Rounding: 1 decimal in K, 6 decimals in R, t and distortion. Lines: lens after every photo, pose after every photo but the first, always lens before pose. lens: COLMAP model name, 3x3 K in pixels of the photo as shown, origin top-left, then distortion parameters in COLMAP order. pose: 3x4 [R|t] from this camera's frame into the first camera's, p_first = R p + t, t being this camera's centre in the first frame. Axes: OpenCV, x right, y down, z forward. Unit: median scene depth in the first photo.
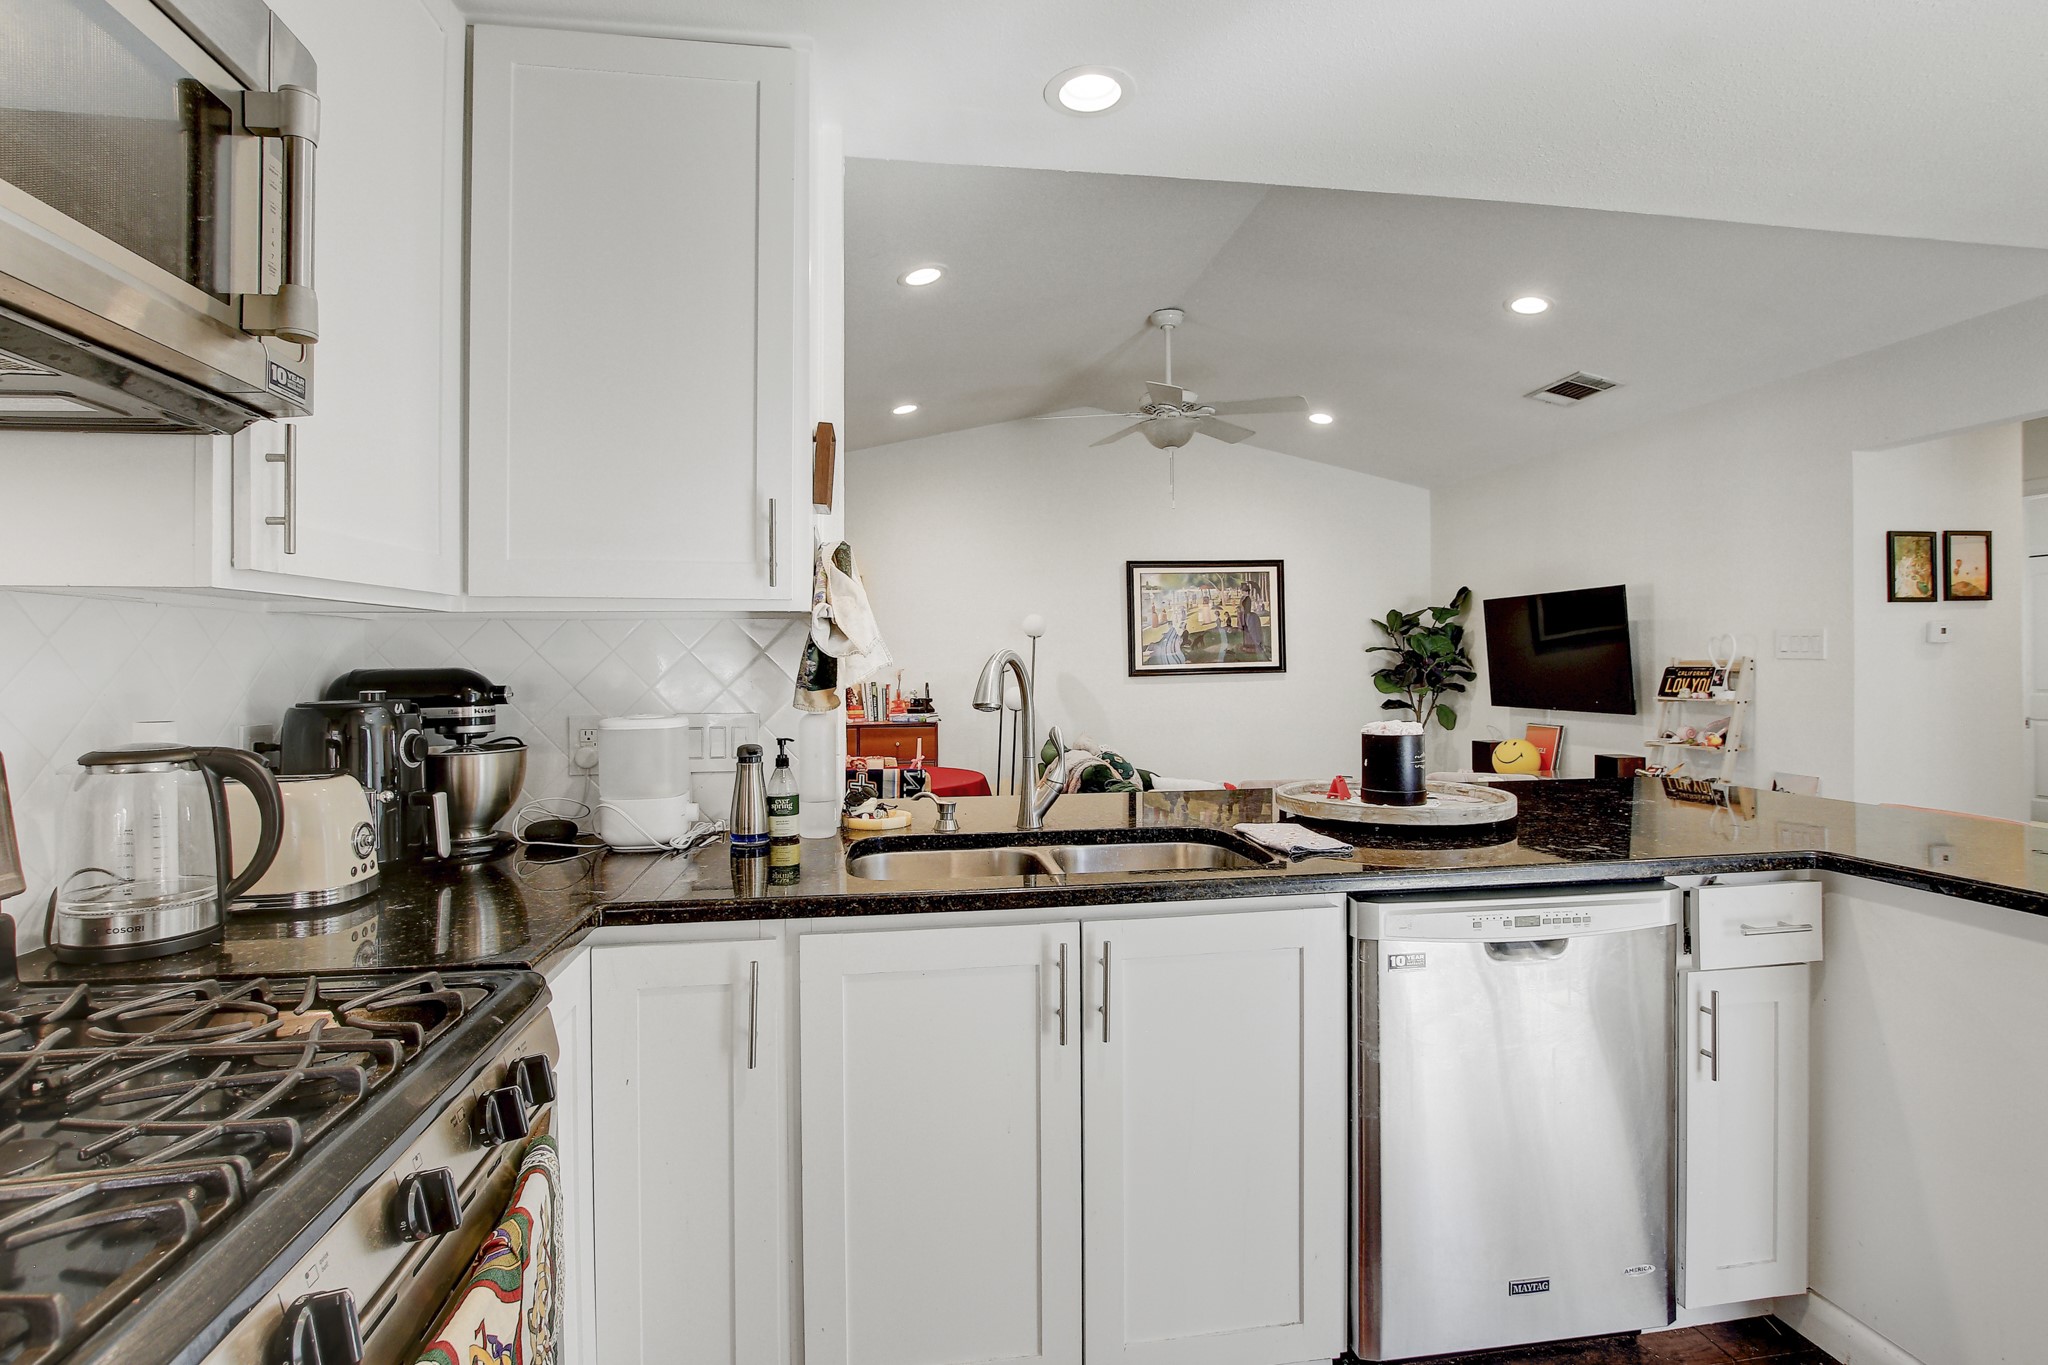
lens RADIAL K [[961.5, 0, 1028.0], [0, 961.5, 666.7], [0, 0, 1]] dist [-0.024430, 0.004437]
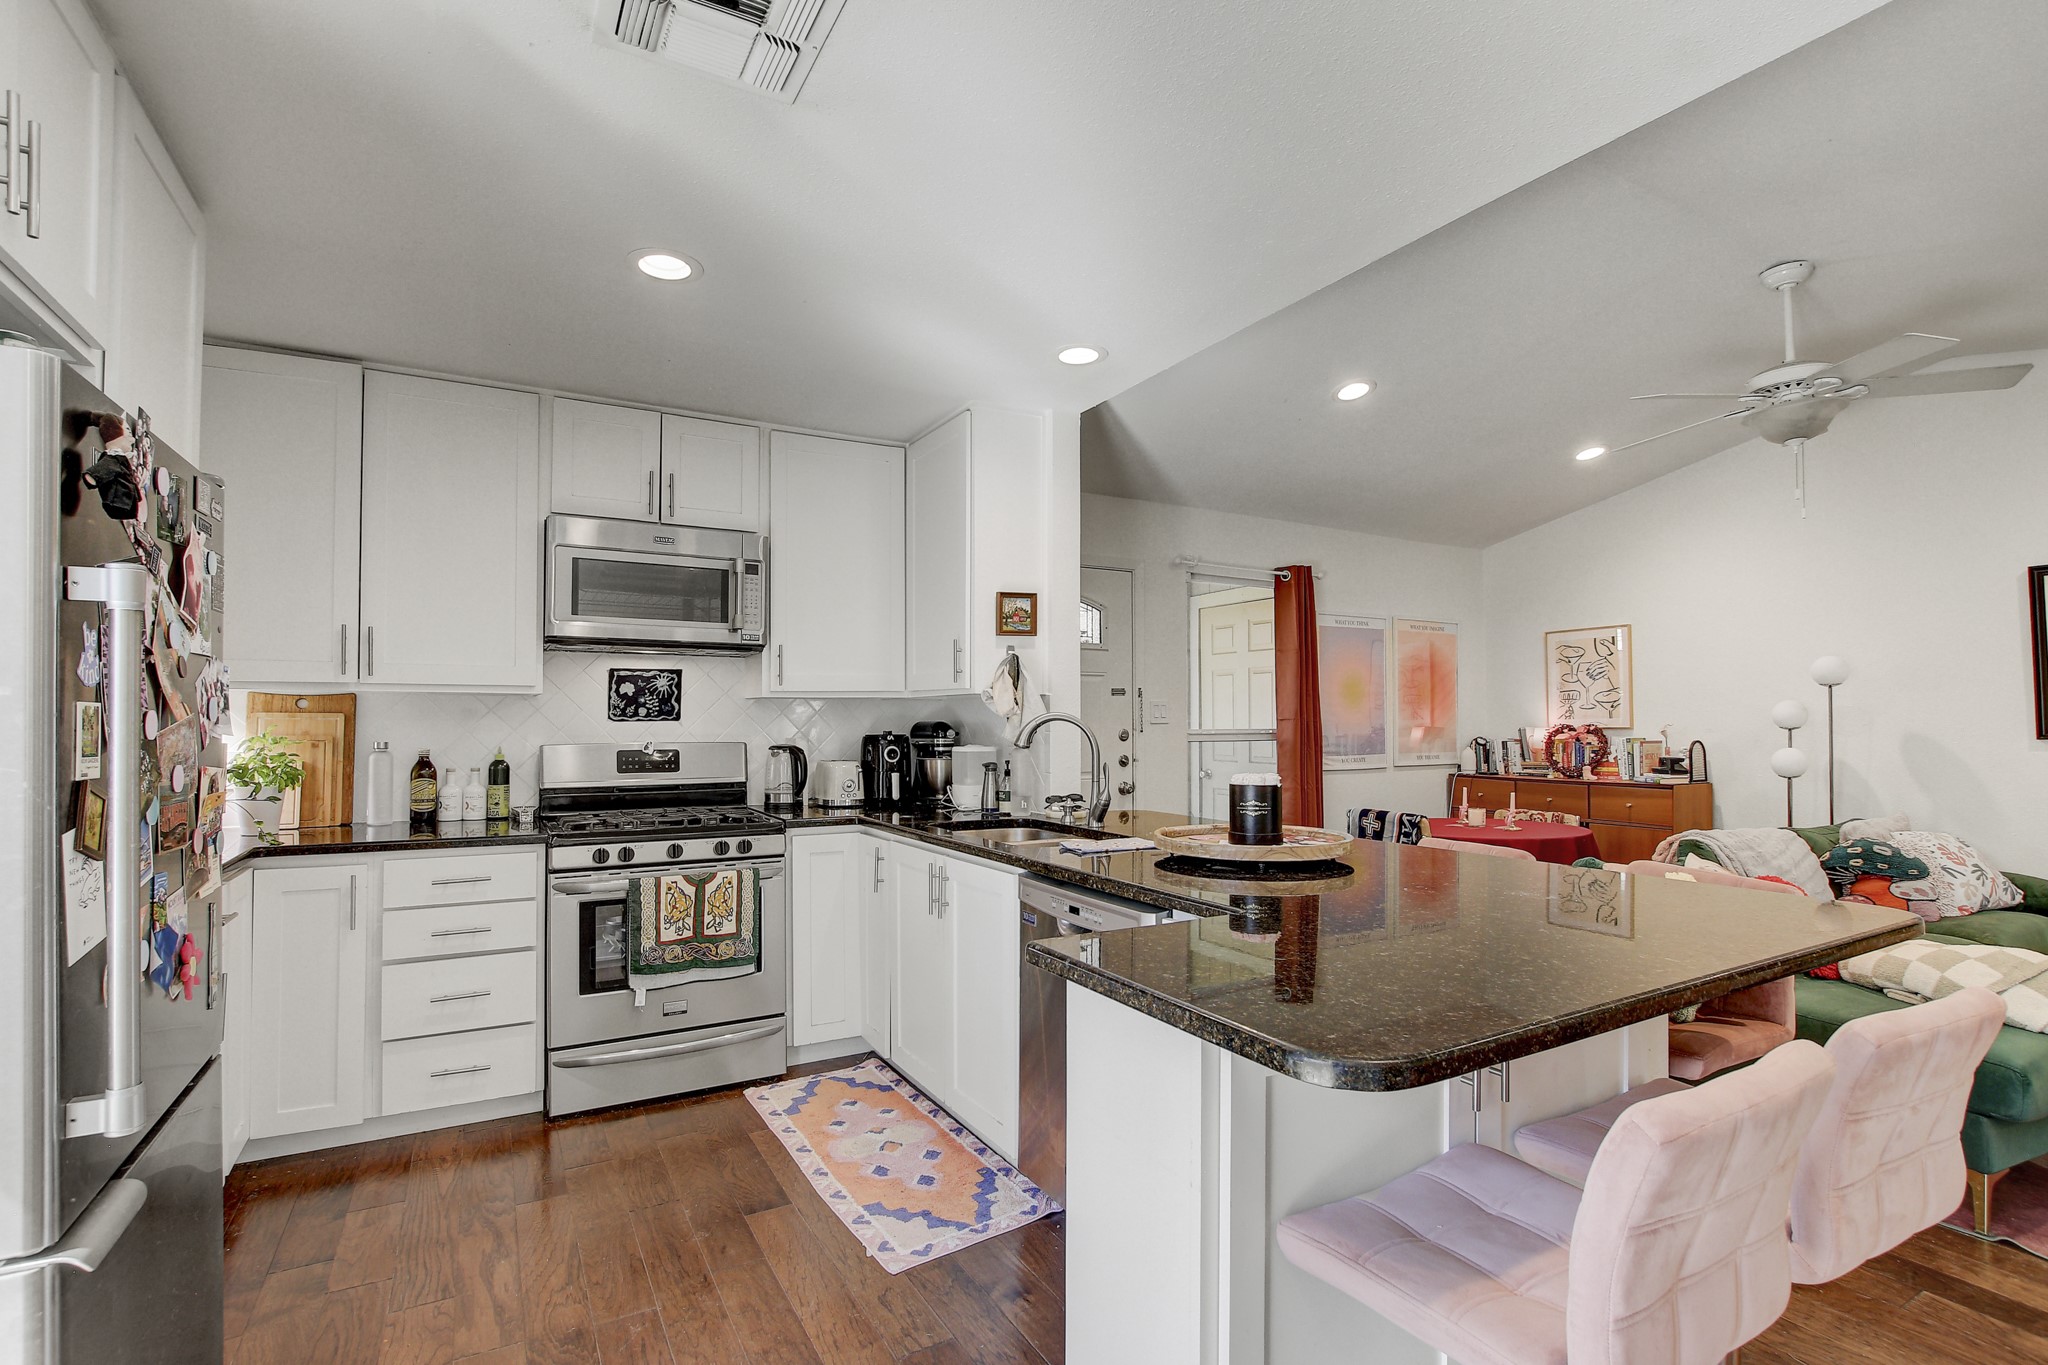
lens RADIAL K [[961.5, 0, 1038.2], [0, 961.5, 701.9], [0, 0, 1]] dist [-0.024430, 0.004437]
pose [[0.365285, -0.012014, -0.930818, 0.462255], [-0.003446, 0.999892, -0.014258, -0.003703], [0.930890, 0.008416, 0.365204, 0.114516]]
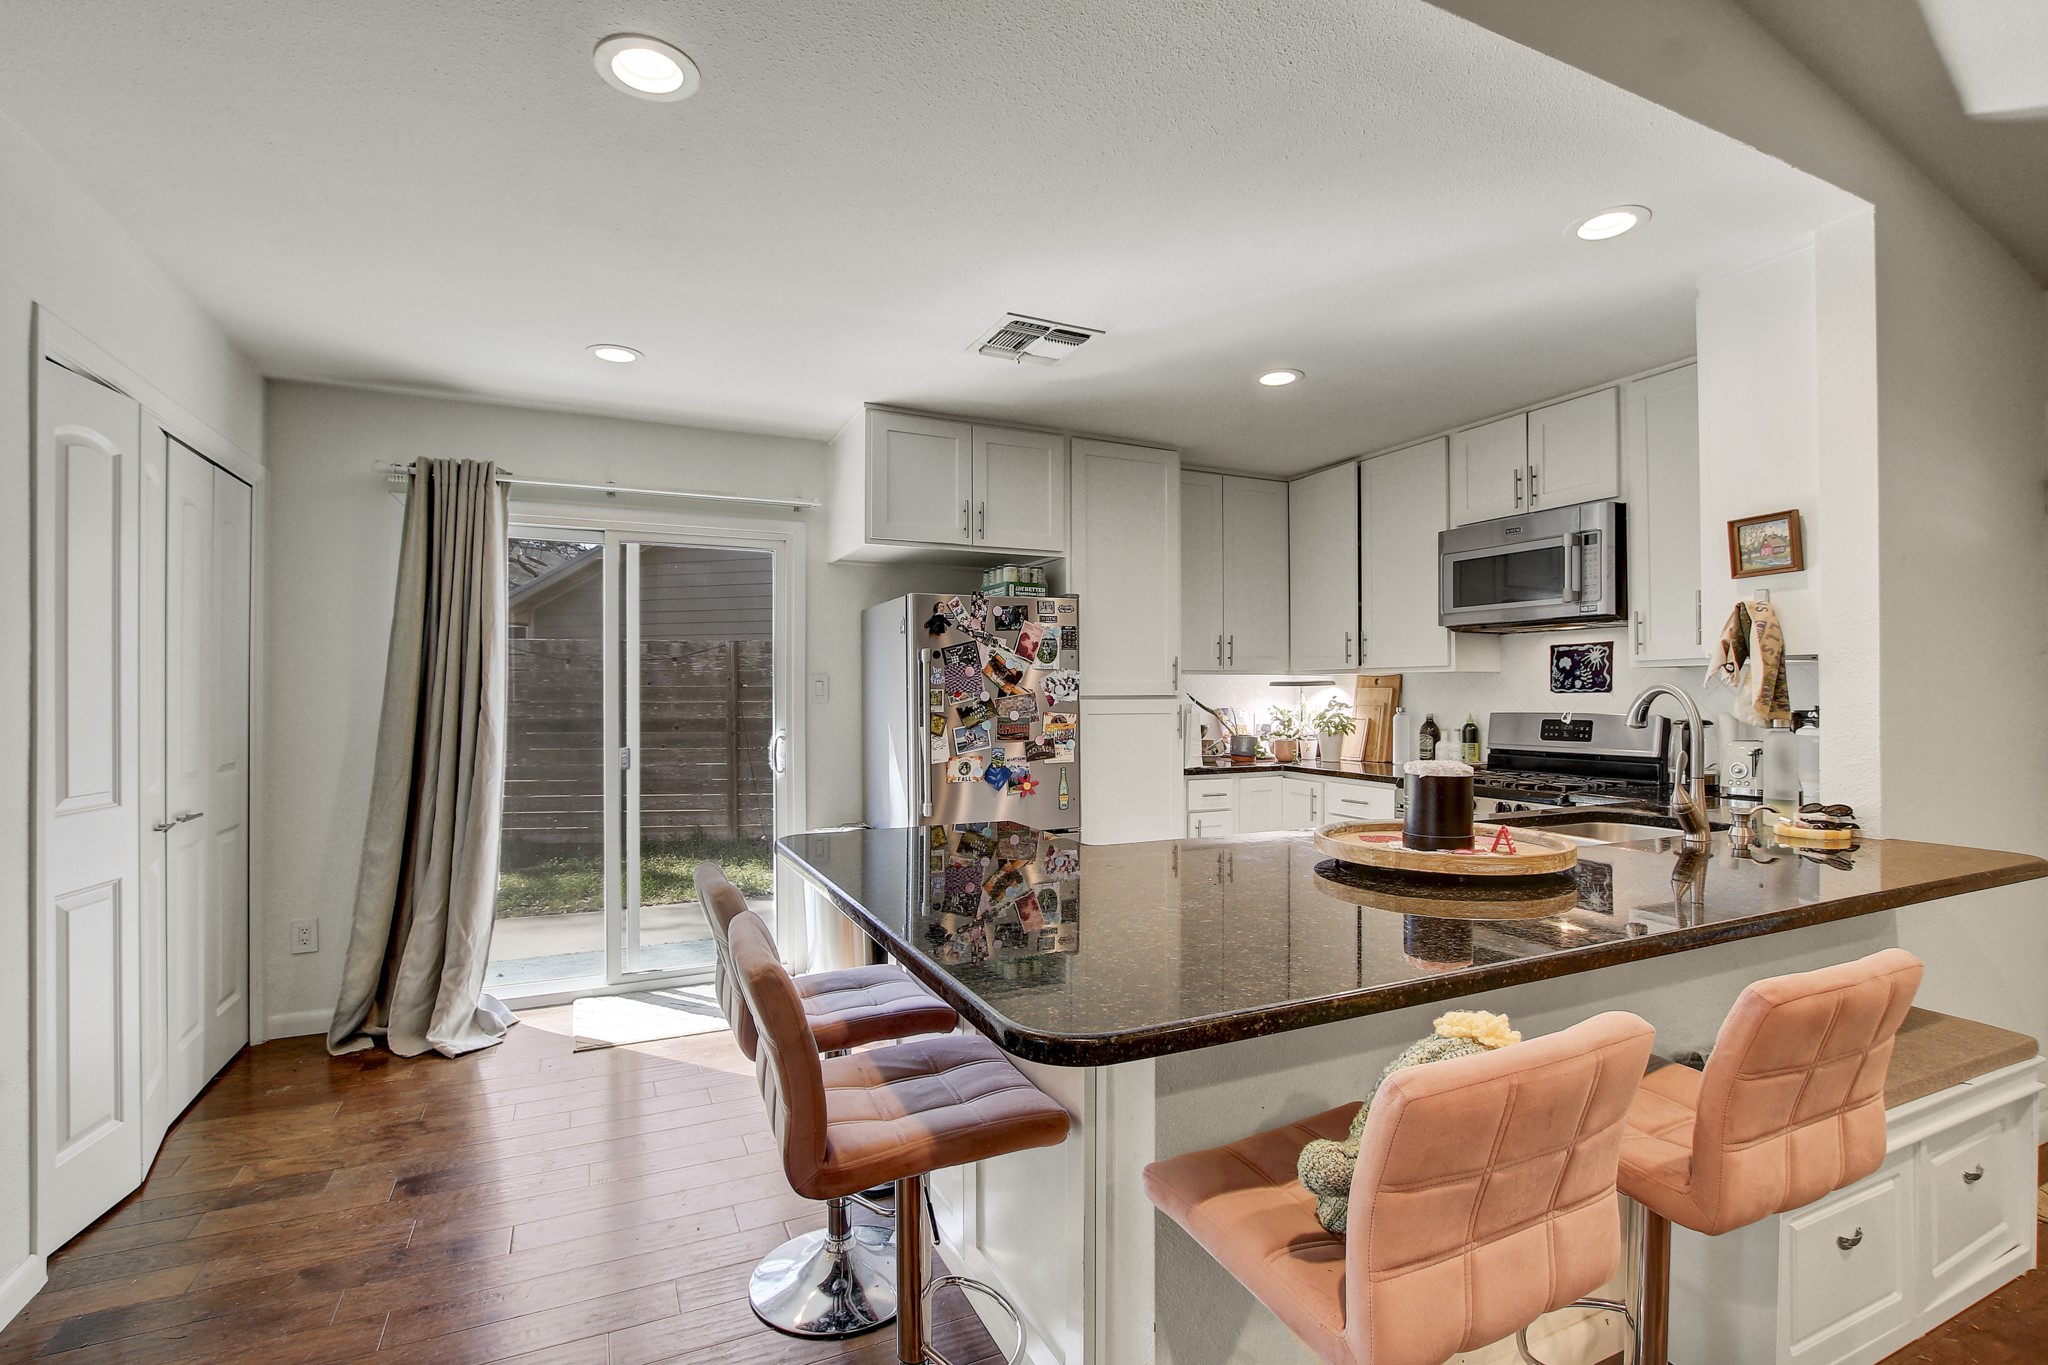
lens RADIAL K [[961.5, 0, 1008.2], [0, 961.5, 681.4], [0, 0, 1]] dist [-0.024430, 0.004437]
pose [[-0.966279, 0.008965, -0.257340, 0.344565], [0.011078, 0.999916, -0.006763, -0.006806], [0.257258, -0.009385, -0.966297, 0.611667]]
